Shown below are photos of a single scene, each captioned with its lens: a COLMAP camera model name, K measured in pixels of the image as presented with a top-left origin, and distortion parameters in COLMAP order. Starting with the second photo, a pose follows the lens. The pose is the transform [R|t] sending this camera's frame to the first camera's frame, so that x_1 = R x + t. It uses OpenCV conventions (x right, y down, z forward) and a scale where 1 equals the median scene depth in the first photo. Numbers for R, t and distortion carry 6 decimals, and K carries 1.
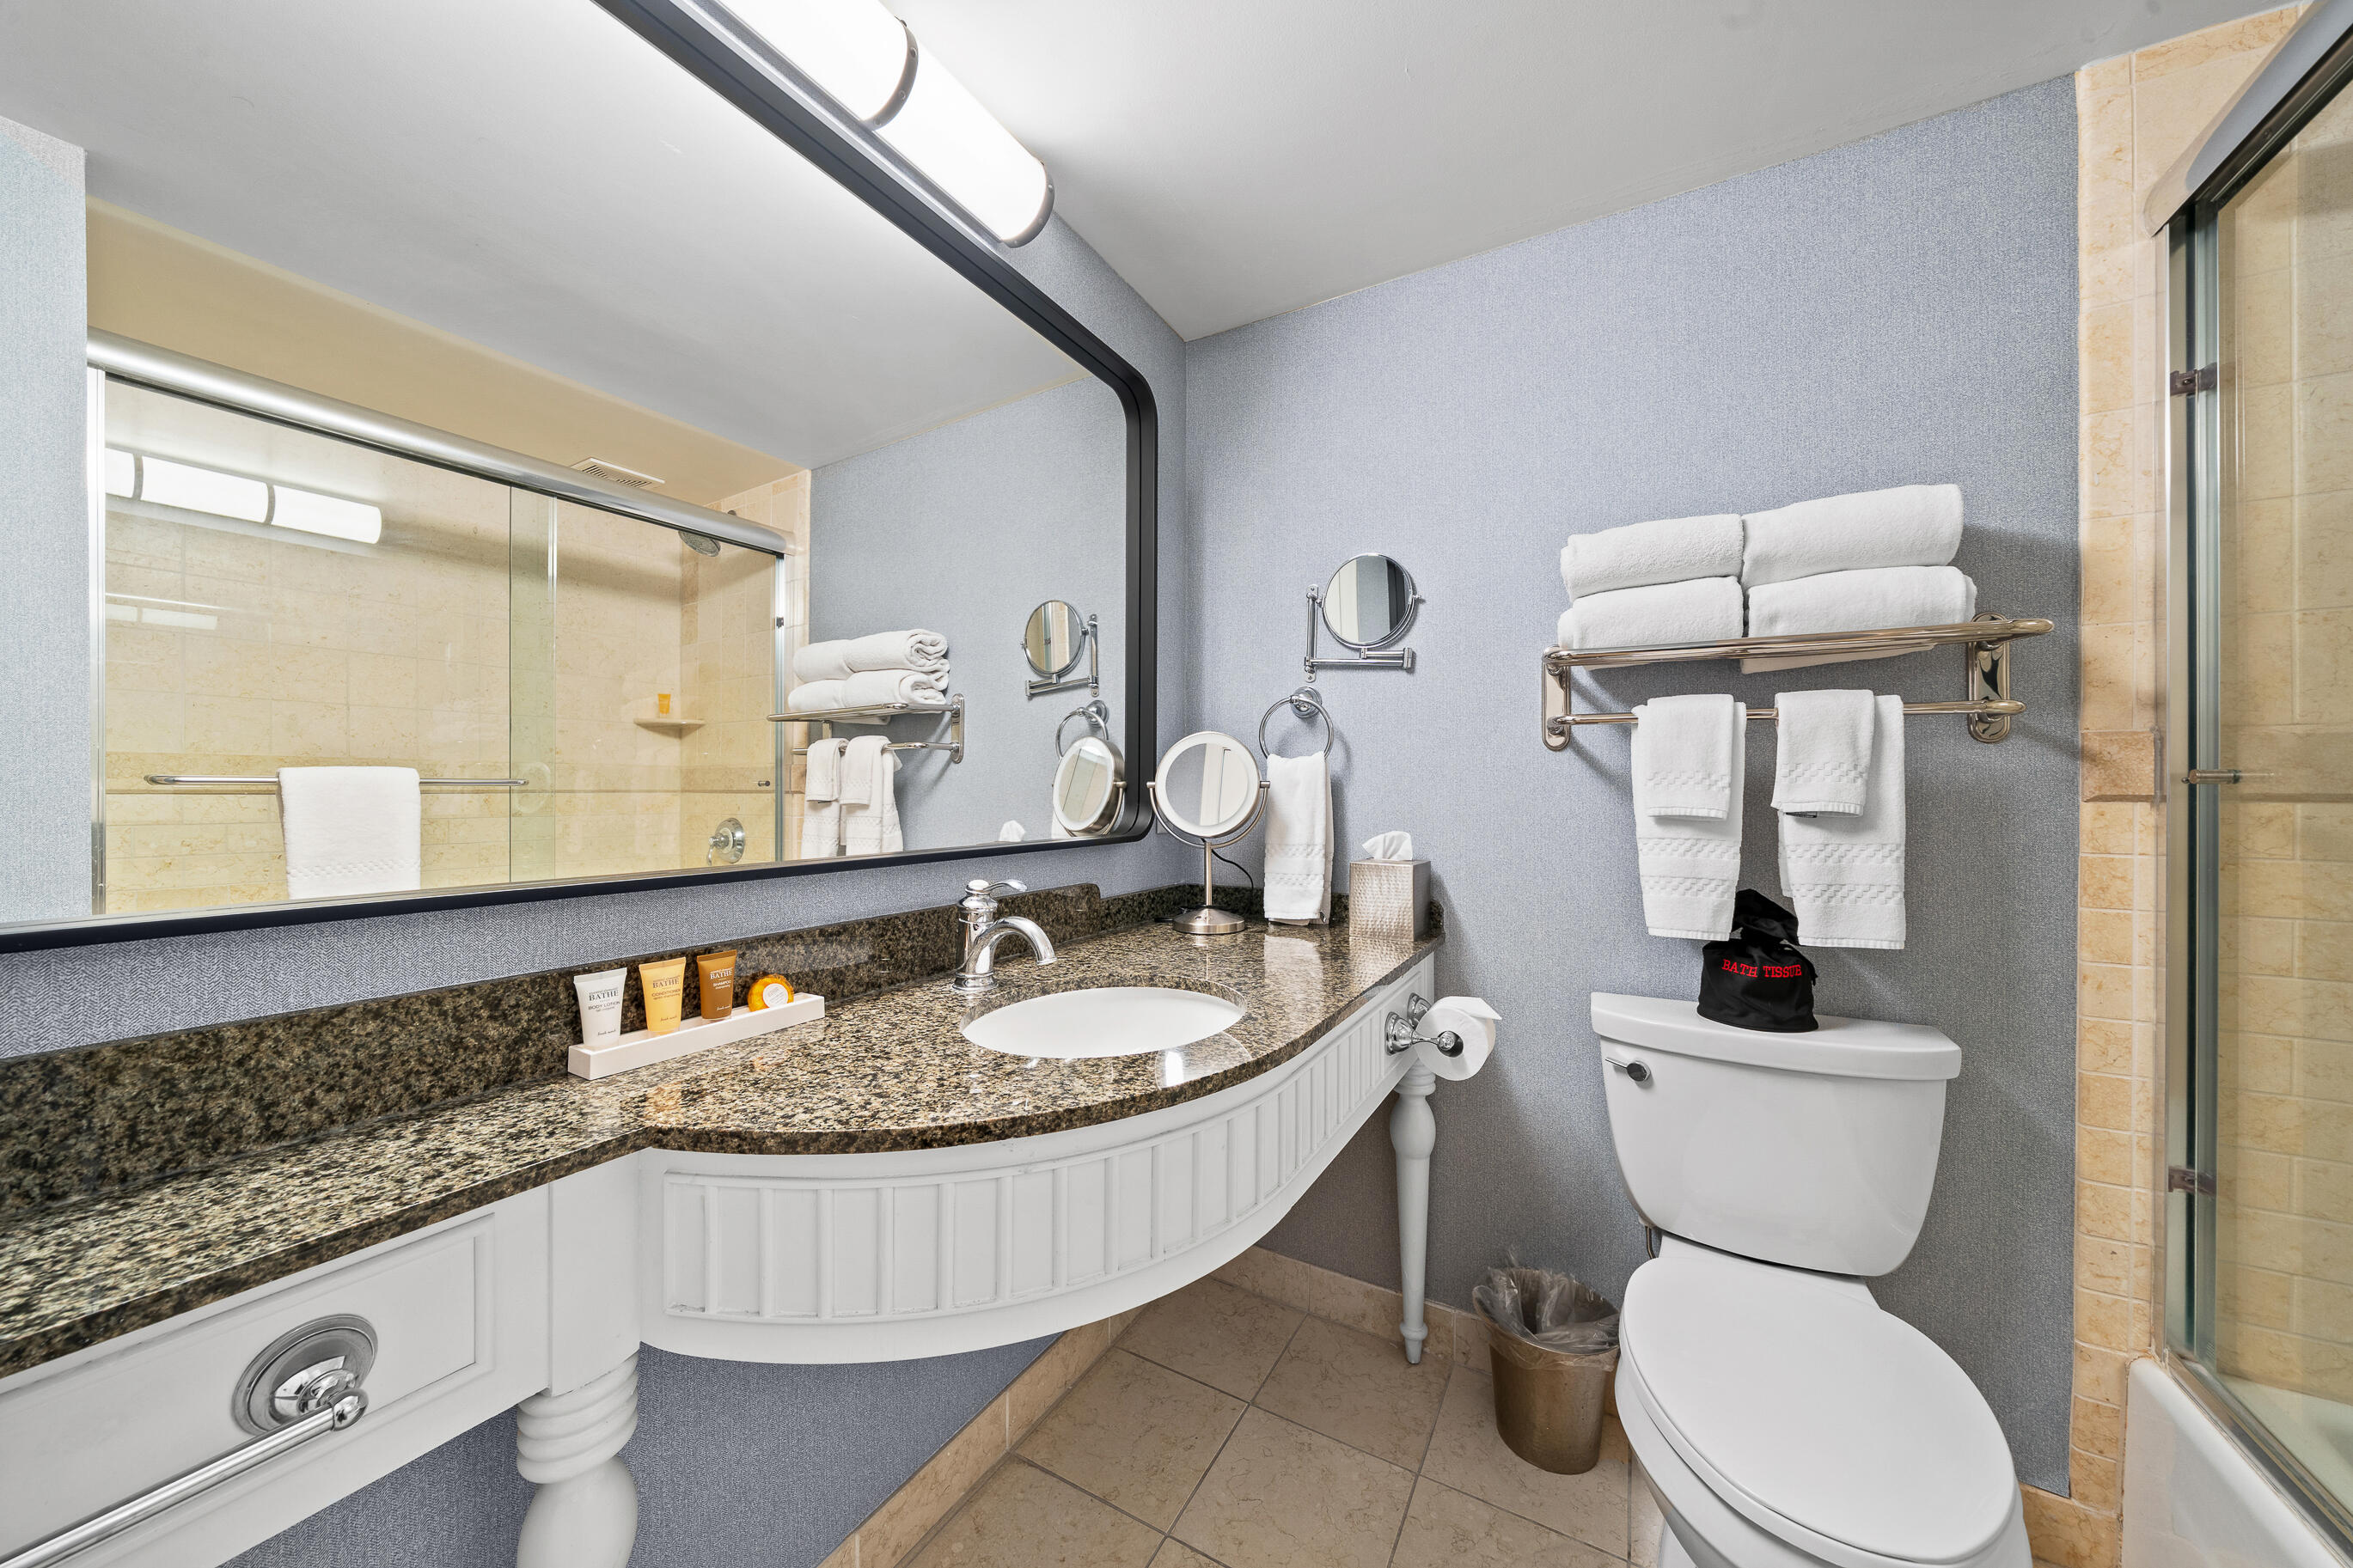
lens RADIAL K [[838.6, 0, 1179.3], [0, 838.6, 799.9], [0, 0, 1]] dist [-0.000906, 0.000048]
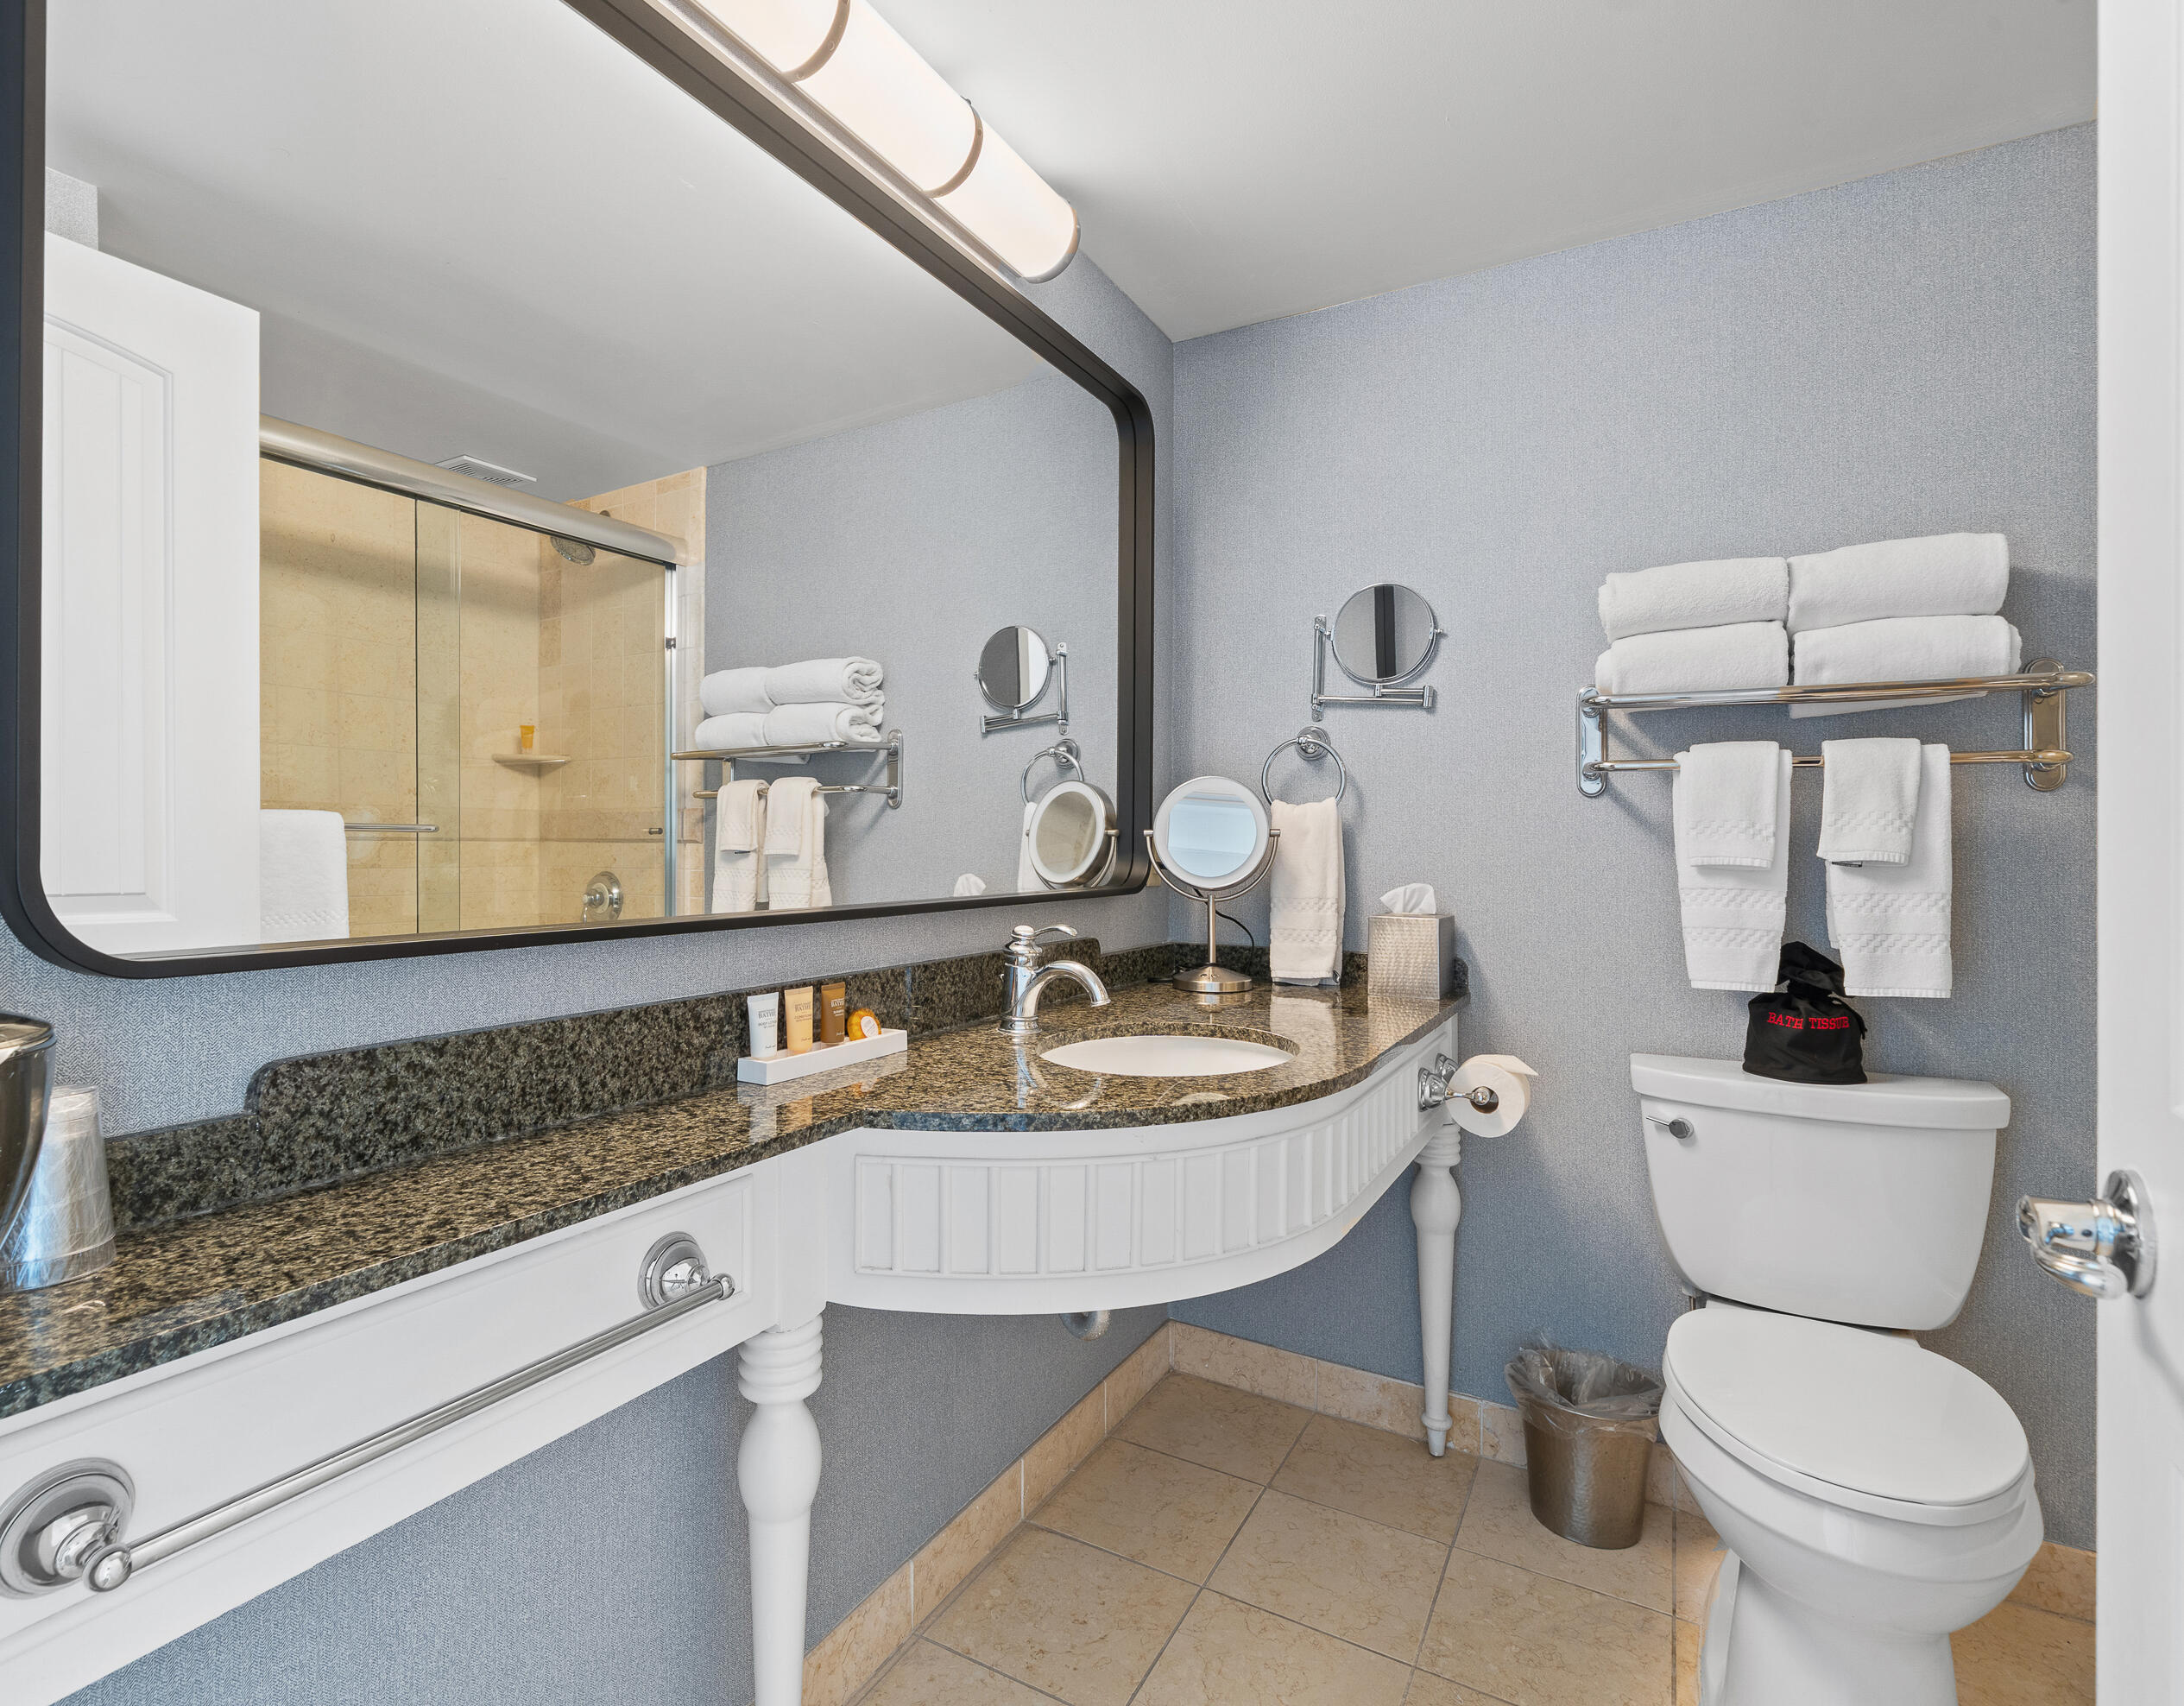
lens RADIAL K [[1037.4, 0, 1084.9], [0, 1037.4, 847.0], [0, 0, 1]] dist [0.003481, 0.002626]
pose [[0.999794, 0.002535, -0.020114, -0.121471], [-0.002651, 0.999980, -0.005726, 0.006243], [0.020099, 0.005778, 0.999781, -0.223087]]
